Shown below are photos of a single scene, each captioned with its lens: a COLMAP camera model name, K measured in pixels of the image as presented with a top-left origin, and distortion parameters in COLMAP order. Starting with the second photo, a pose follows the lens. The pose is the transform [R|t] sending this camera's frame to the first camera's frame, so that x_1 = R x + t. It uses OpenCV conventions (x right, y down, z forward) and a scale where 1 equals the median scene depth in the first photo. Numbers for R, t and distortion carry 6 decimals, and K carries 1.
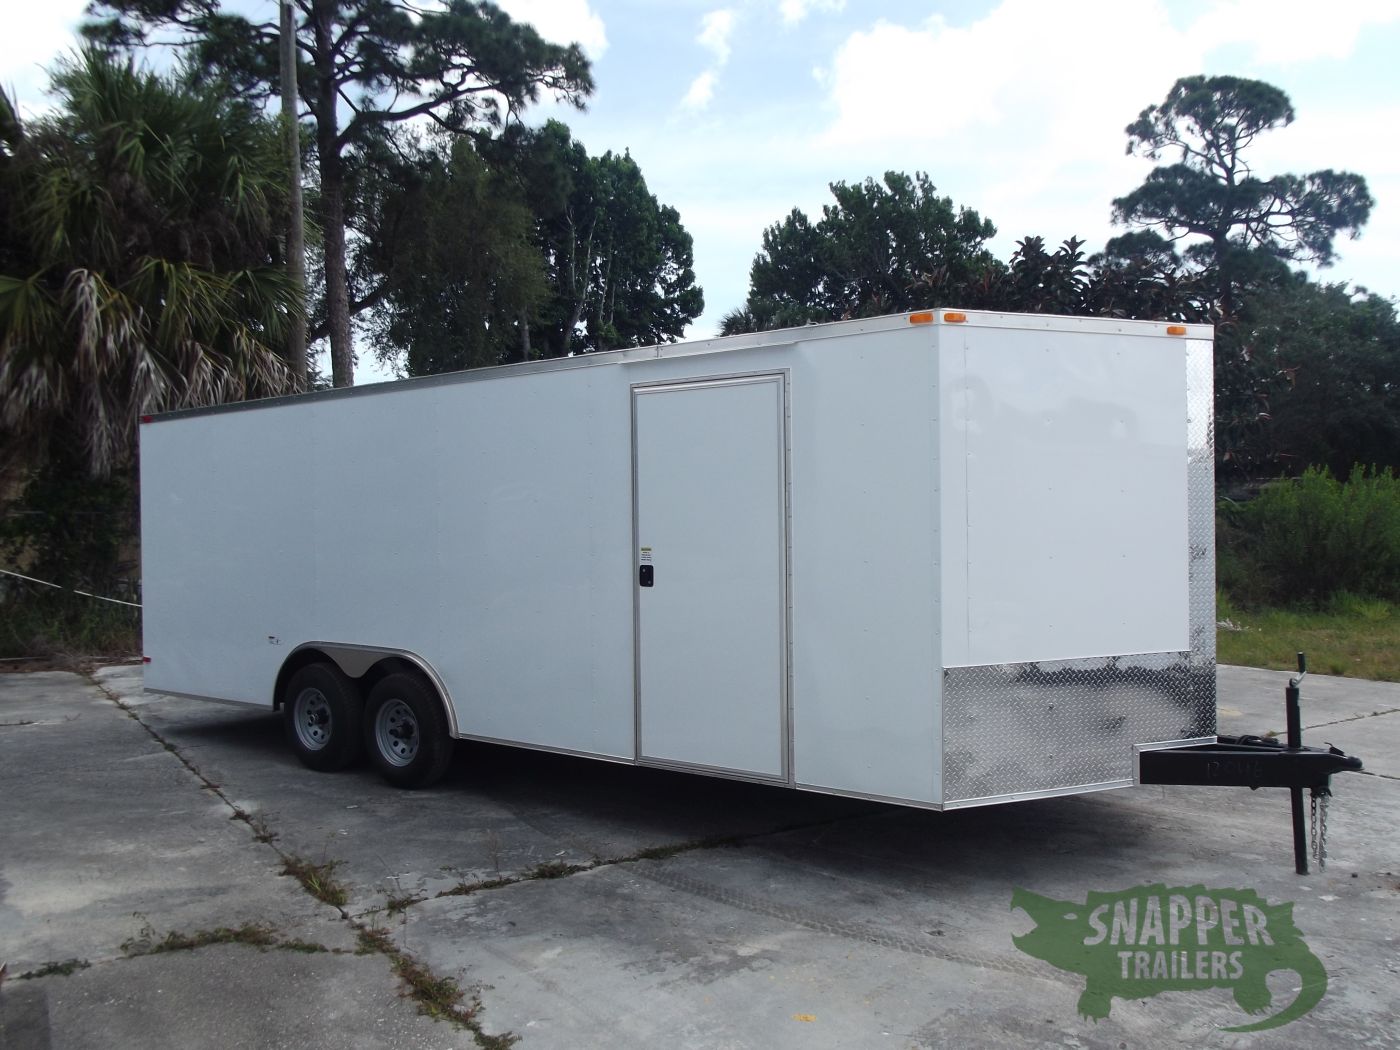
lens RADIAL K [[1139.7, 0, 700.0], [0, 1139.7, 525.0], [0, 0, 1]] dist [-0.065954, 0.000835]
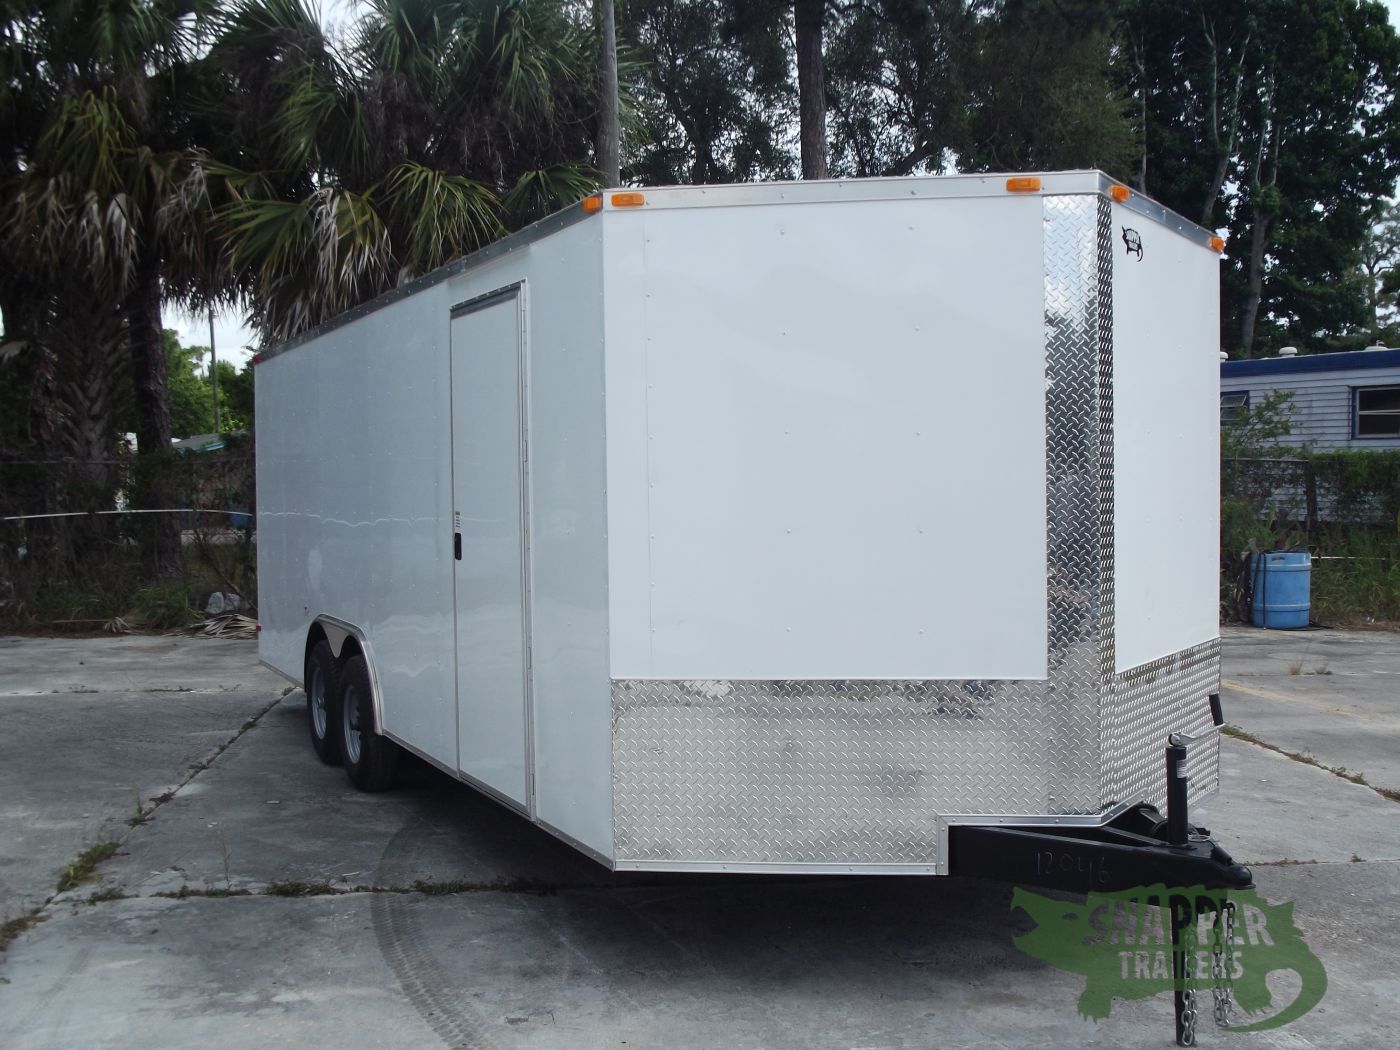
lens RADIAL K [[1616.0, 0, 722.9], [0, 1616.0, 529.1], [0, 0, 1]] dist [-0.140632, 0.181921]
pose [[0.884939, 0.014190, -0.465490, 0.301440], [-0.000791, 0.999580, 0.028969, -0.000054], [0.465705, -0.025268, 0.884579, 0.040903]]
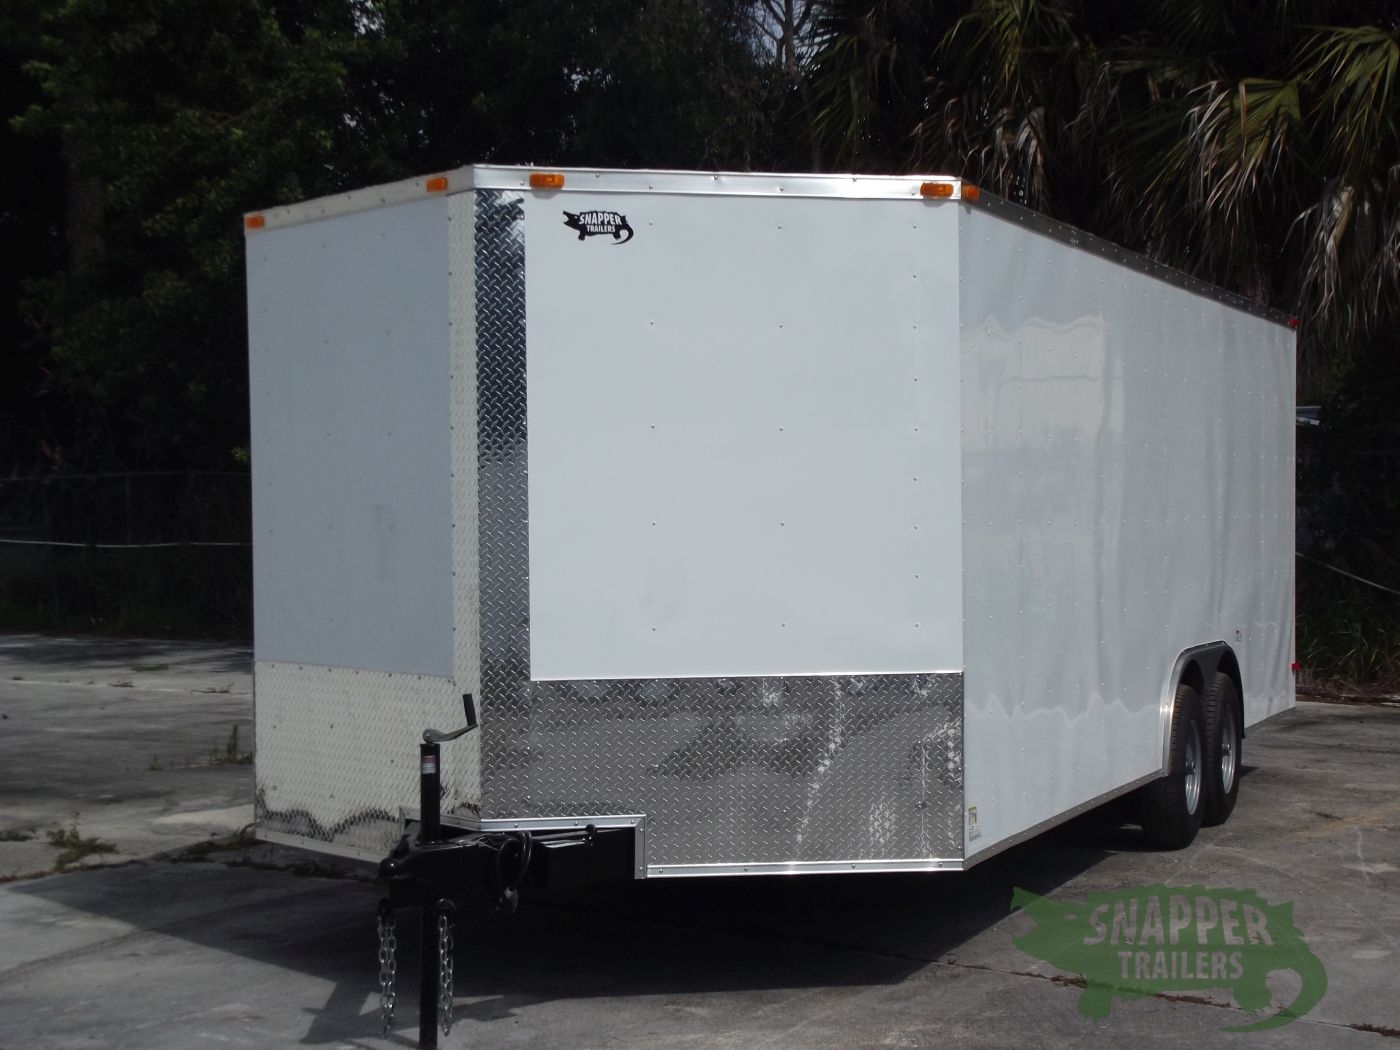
lens RADIAL K [[2649.6, 0, 700.0], [0, 2649.6, 525.0], [0, 0, 1]] dist [0.162463, 0.072666]
pose [[0.271689, 0.016614, -0.962242, 0.837872], [-0.004334, 0.999862, 0.016040, -0.000026], [0.962375, -0.000187, 0.271723, 0.309963]]
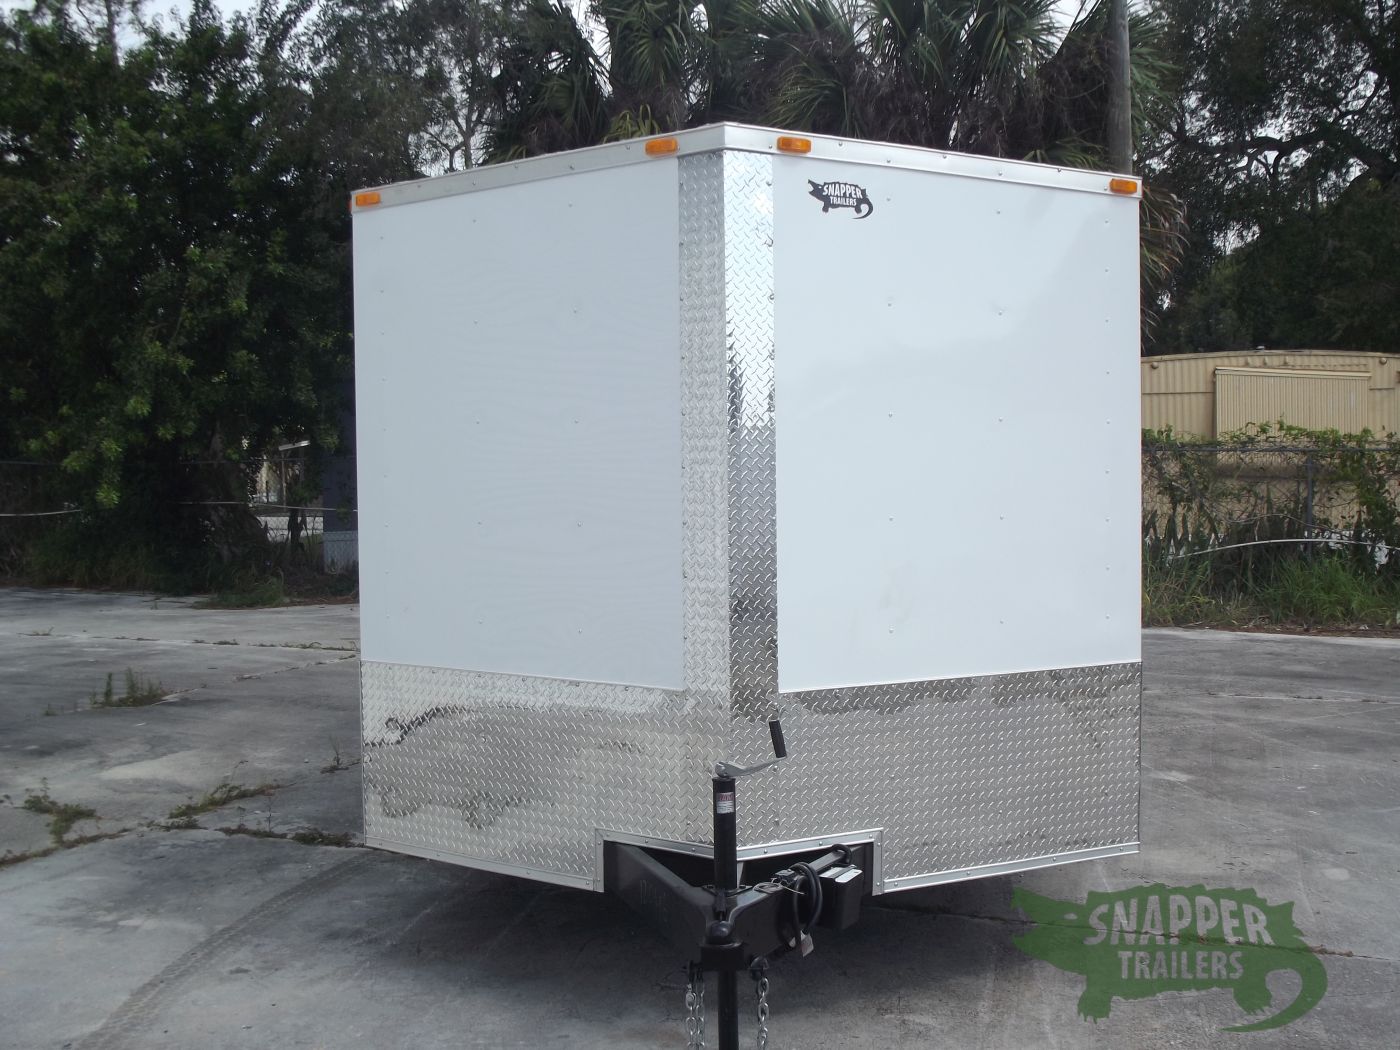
lens RADIAL K [[1616.0, 0, 722.9], [0, 1616.0, 529.1], [0, 0, 1]] dist [-0.140632, 0.181921]
pose [[0.543489, 0.033350, -0.838754, 0.494986], [-0.005197, 0.999325, 0.036368, -0.000924], [0.839400, -0.015407, 0.543295, 0.241255]]
